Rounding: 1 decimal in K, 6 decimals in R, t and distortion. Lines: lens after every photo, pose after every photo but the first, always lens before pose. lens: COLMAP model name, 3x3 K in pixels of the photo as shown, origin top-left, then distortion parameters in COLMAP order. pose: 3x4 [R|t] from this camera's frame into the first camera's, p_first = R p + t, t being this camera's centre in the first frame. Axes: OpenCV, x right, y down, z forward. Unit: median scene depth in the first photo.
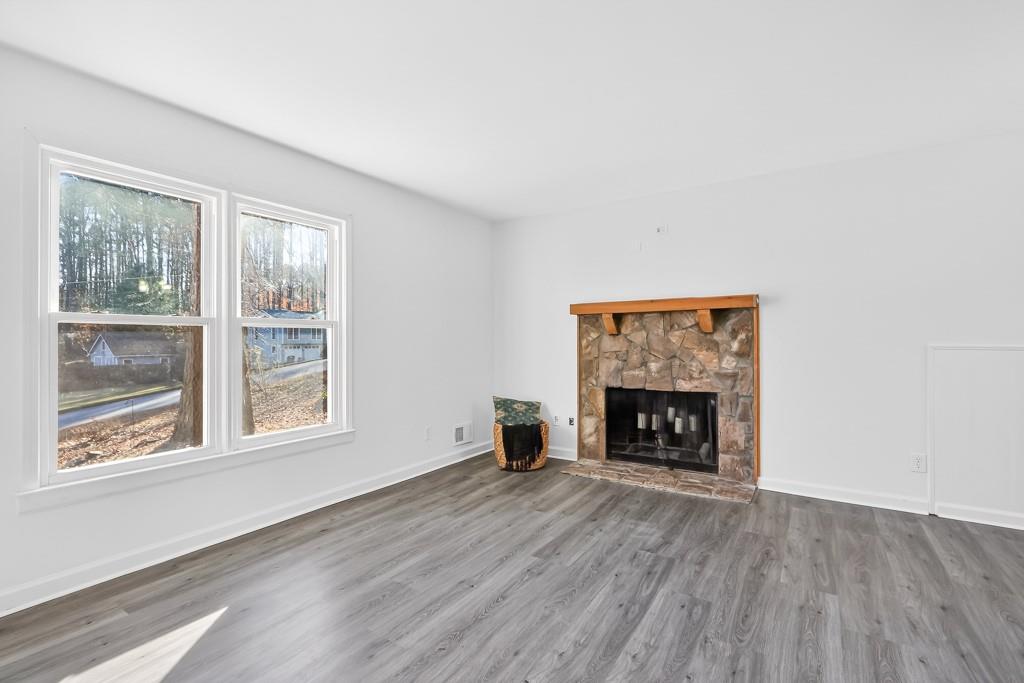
lens RADIAL K [[476.8, 0, 512.0], [0, 476.8, 341.5], [0, 0, 1]] dist [0.000328, 0.000106]
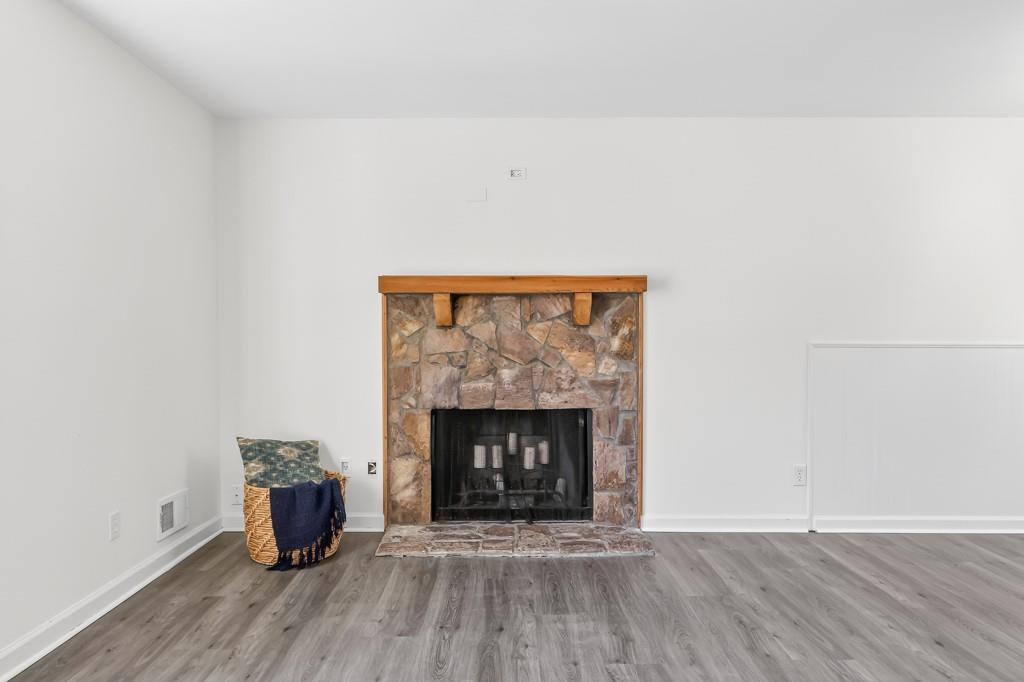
lens RADIAL K [[658.5, 0, 512.0], [0, 658.5, 341.0], [0, 0, 1]] dist [-0.002183, 0.001796]
pose [[0.833025, -0.001081, 0.553234, -0.216258], [-0.002671, 0.999979, 0.005976, -0.000797], [-0.553228, -0.006456, 0.833005, 0.222086]]
